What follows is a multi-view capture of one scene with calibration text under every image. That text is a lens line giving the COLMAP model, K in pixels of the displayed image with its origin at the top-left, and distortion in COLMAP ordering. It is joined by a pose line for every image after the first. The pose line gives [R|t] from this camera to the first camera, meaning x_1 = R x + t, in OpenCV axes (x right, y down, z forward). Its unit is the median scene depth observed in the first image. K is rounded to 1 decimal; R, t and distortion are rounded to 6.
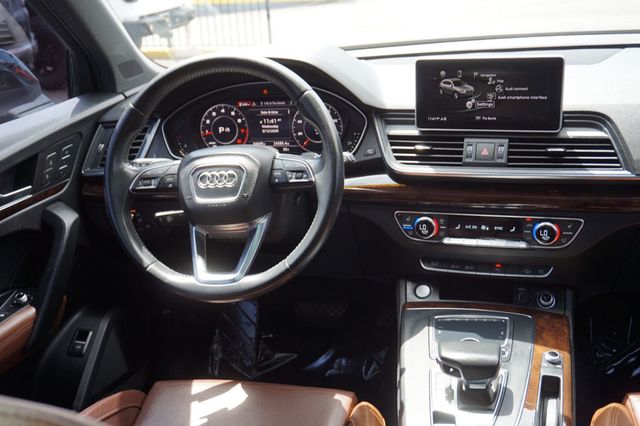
lens RADIAL K [[712.5, 0, 320.0], [0, 712.5, 213.0], [0, 0, 1]] dist [0.003922, -0.005537]
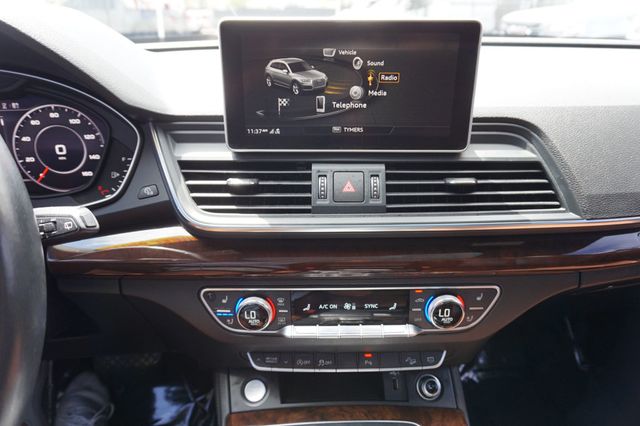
lens RADIAL K [[437.2, 0, 320.0], [0, 437.2, 213.0], [0, 0, 1]] dist [-0.044044, 0.051432]
pose [[0.944905, -0.069429, 0.319897, 0.089086], [0.052458, 0.996735, 0.061378, -0.084604], [-0.323114, -0.041215, 0.945462, 0.641391]]
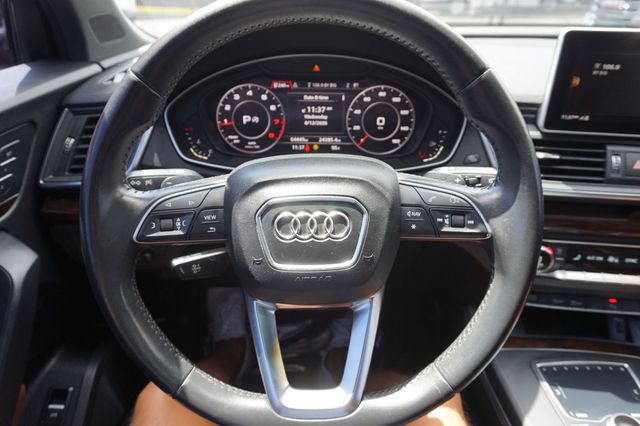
lens RADIAL K [[437.2, 0, 320.0], [0, 437.2, 213.0], [0, 0, 1]] dist [-0.044044, 0.051432]
pose [[0.975563, -0.022290, 0.218586, -0.185991], [-0.005328, 0.992149, 0.124951, -0.087400], [-0.219655, -0.123062, 0.967785, 0.604585]]
